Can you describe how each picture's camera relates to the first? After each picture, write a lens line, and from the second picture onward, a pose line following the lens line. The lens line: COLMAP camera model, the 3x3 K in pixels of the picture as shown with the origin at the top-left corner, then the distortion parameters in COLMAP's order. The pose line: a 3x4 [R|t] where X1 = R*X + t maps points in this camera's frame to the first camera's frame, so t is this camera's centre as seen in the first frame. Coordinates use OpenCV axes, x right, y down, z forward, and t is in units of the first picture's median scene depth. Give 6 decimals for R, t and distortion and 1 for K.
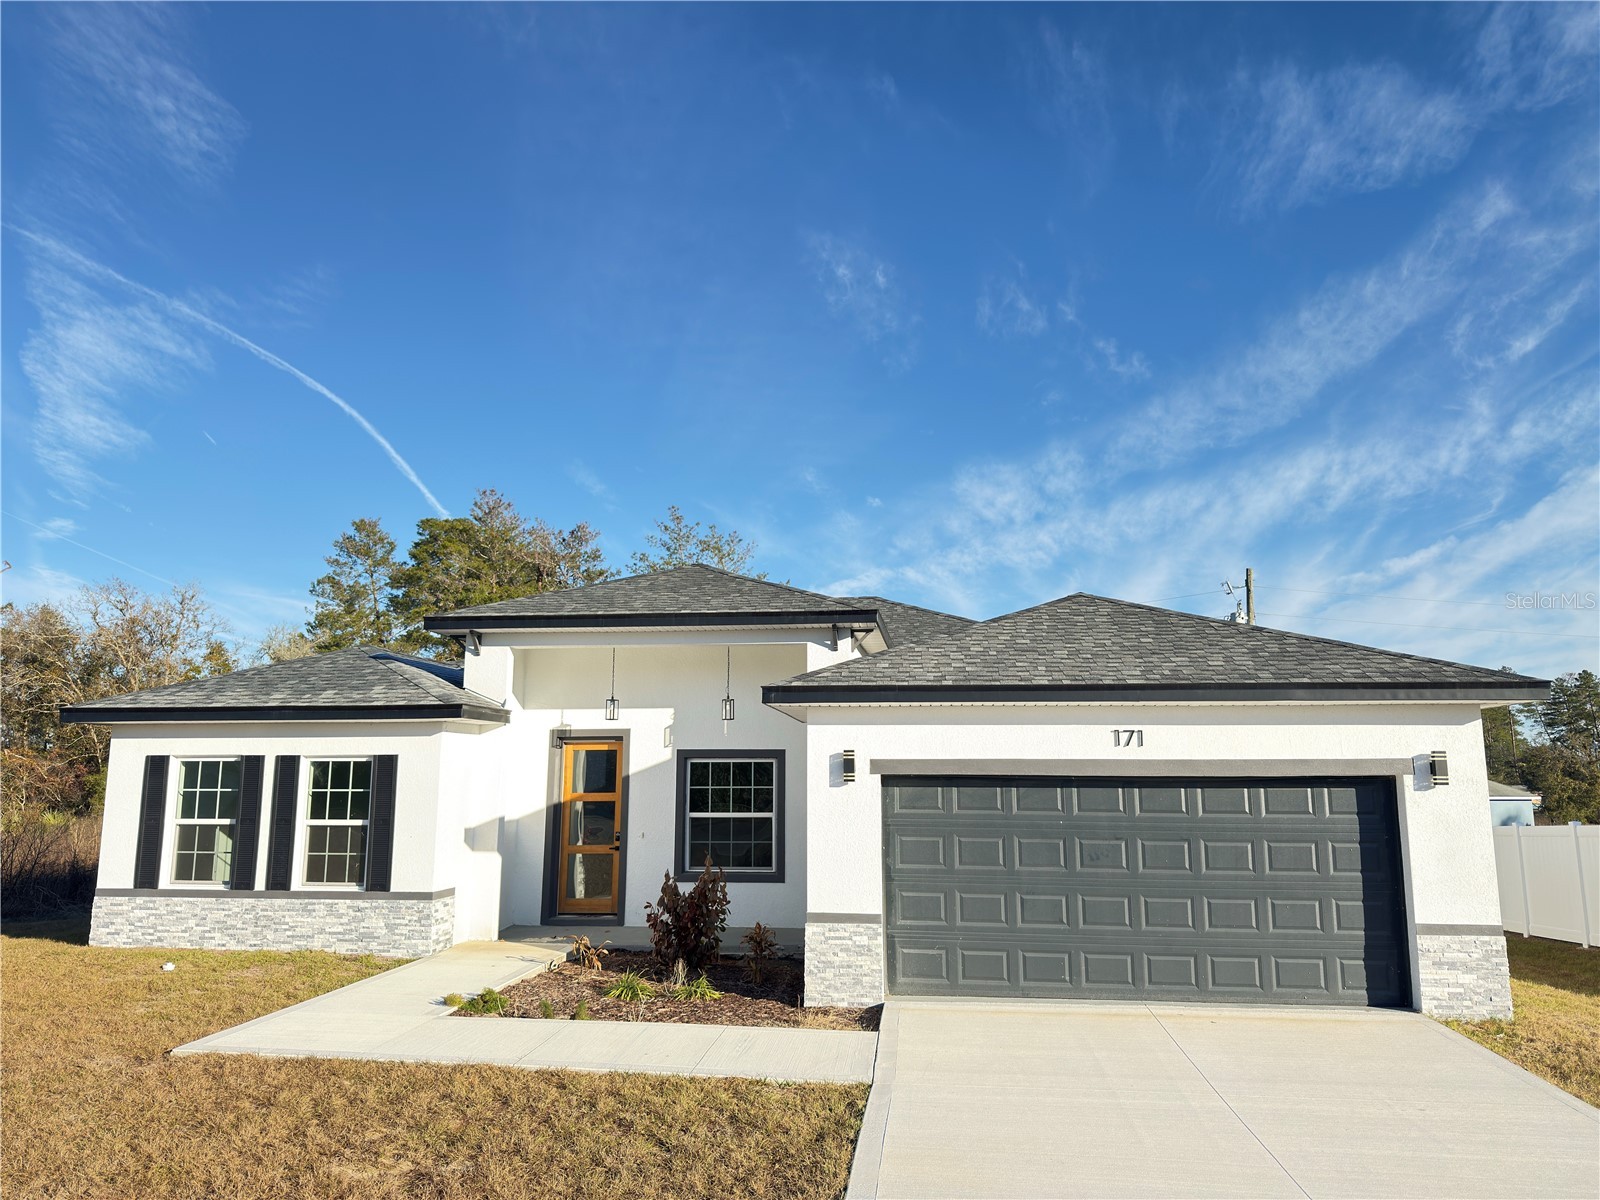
lens RADIAL K [[1118.7, 0, 787.7], [0, 1118.7, 573.9], [0, 0, 1]] dist [0.061423, -0.070769]
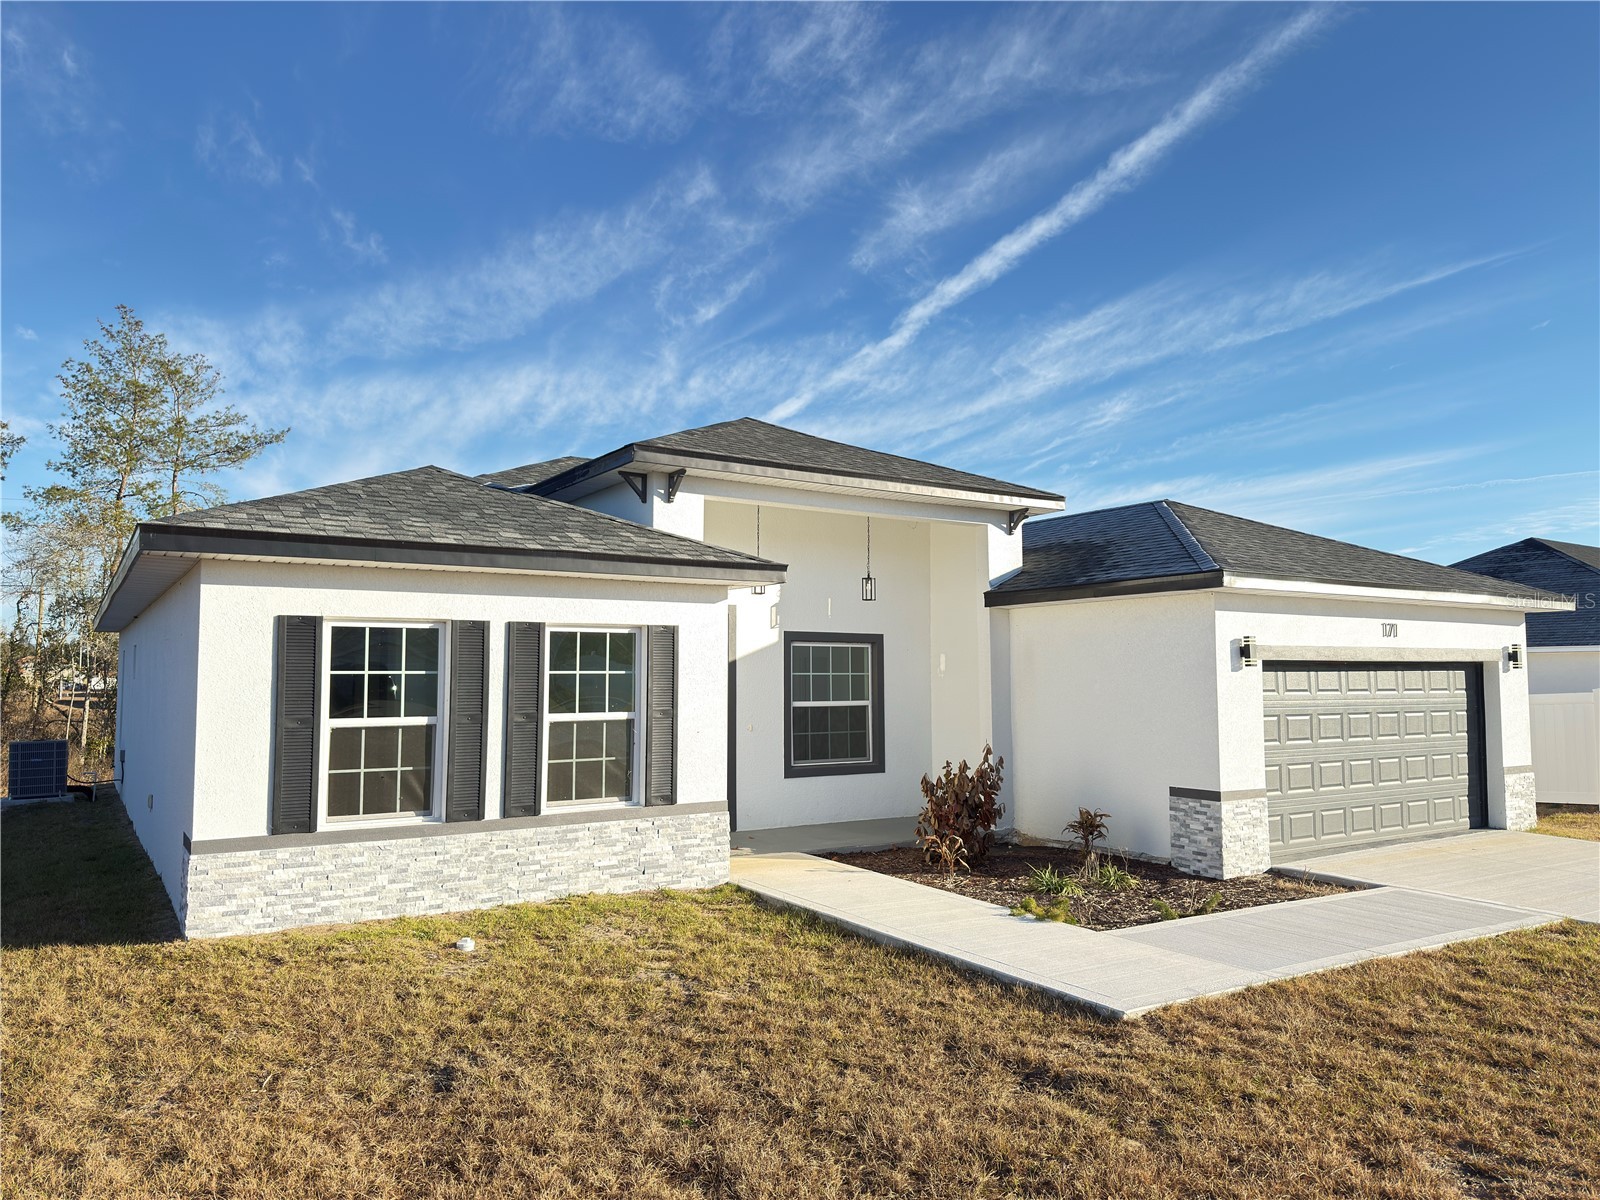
lens RADIAL K [[1118.7, 0, 824.5], [0, 1118.7, 555.0], [0, 0, 1]] dist [0.061423, -0.070769]
pose [[0.761924, 0.069416, 0.643936, -0.767448], [-0.116758, 0.992672, 0.031141, 0.080747], [-0.637055, -0.098911, 0.764445, 0.382325]]
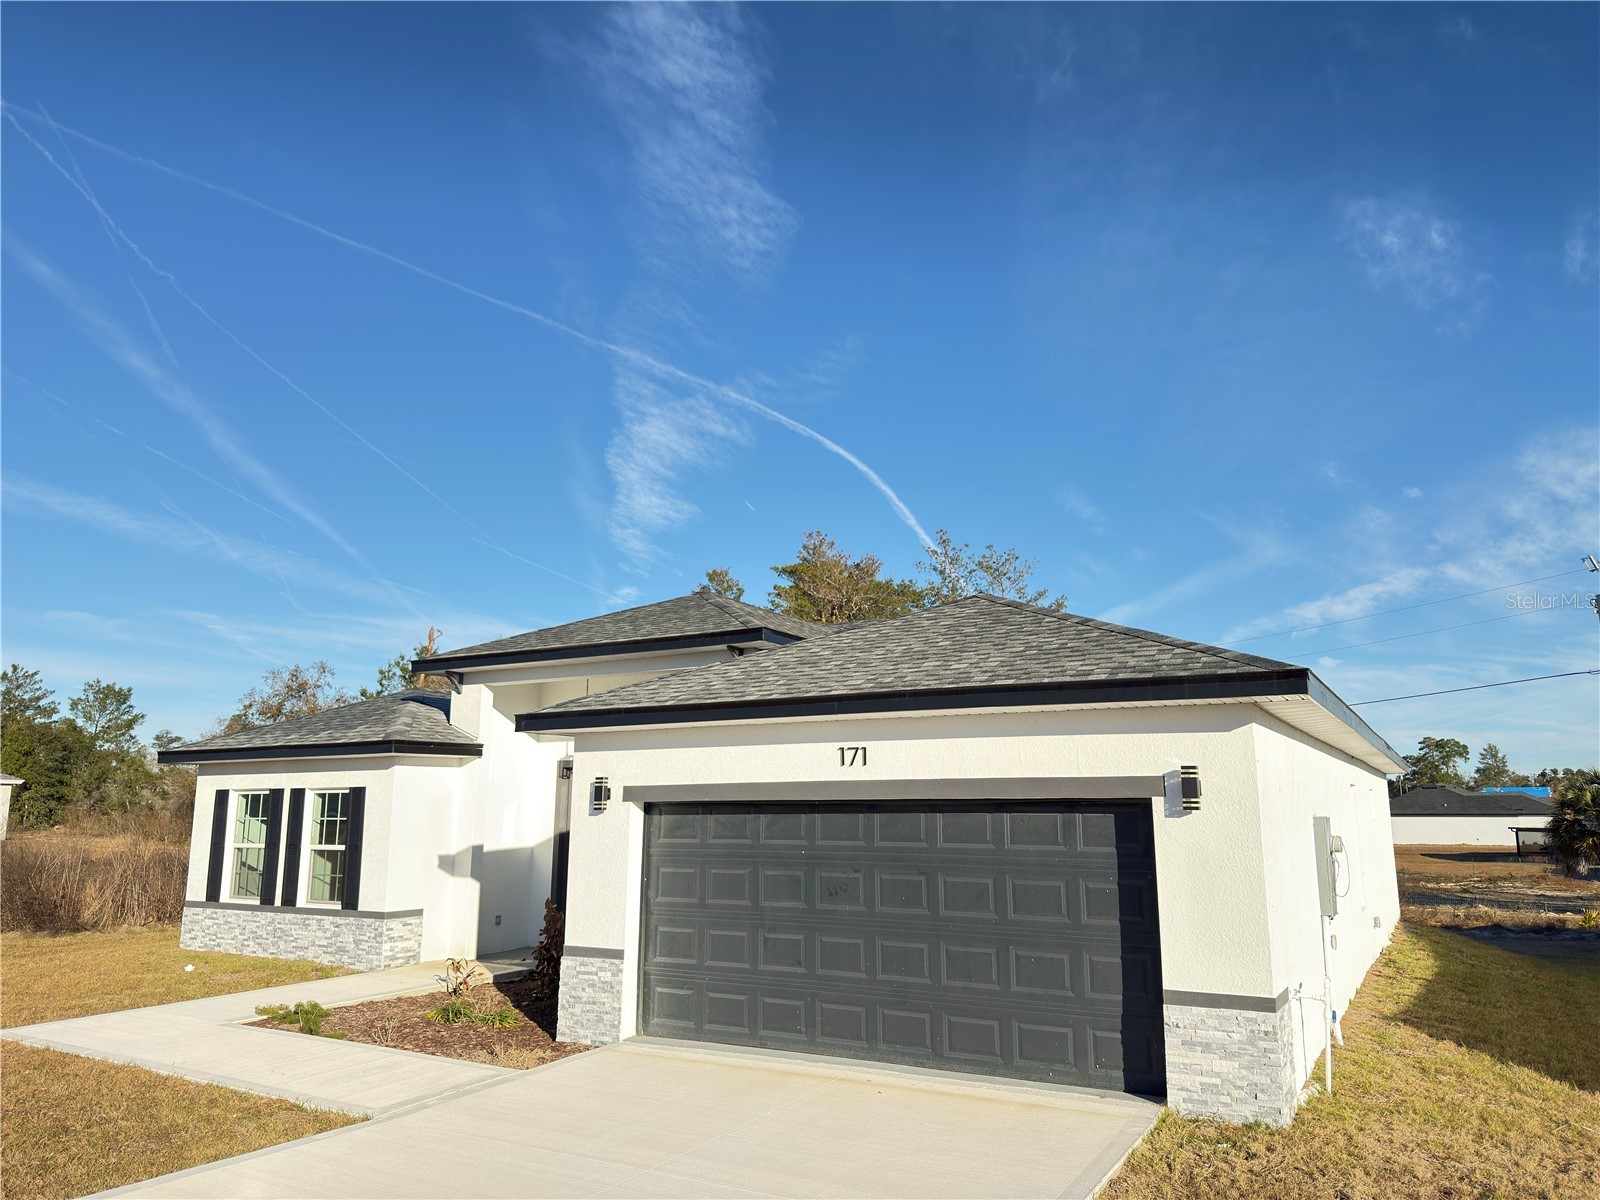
lens RADIAL K [[1118.7, 0, 803.6], [0, 1118.7, 588.0], [0, 0, 1]] dist [0.061423, -0.070769]
pose [[0.917483, -0.080539, -0.389536, 0.506330], [0.075364, 0.996747, -0.028578, 0.030490], [0.390570, -0.003137, 0.920568, 0.150612]]
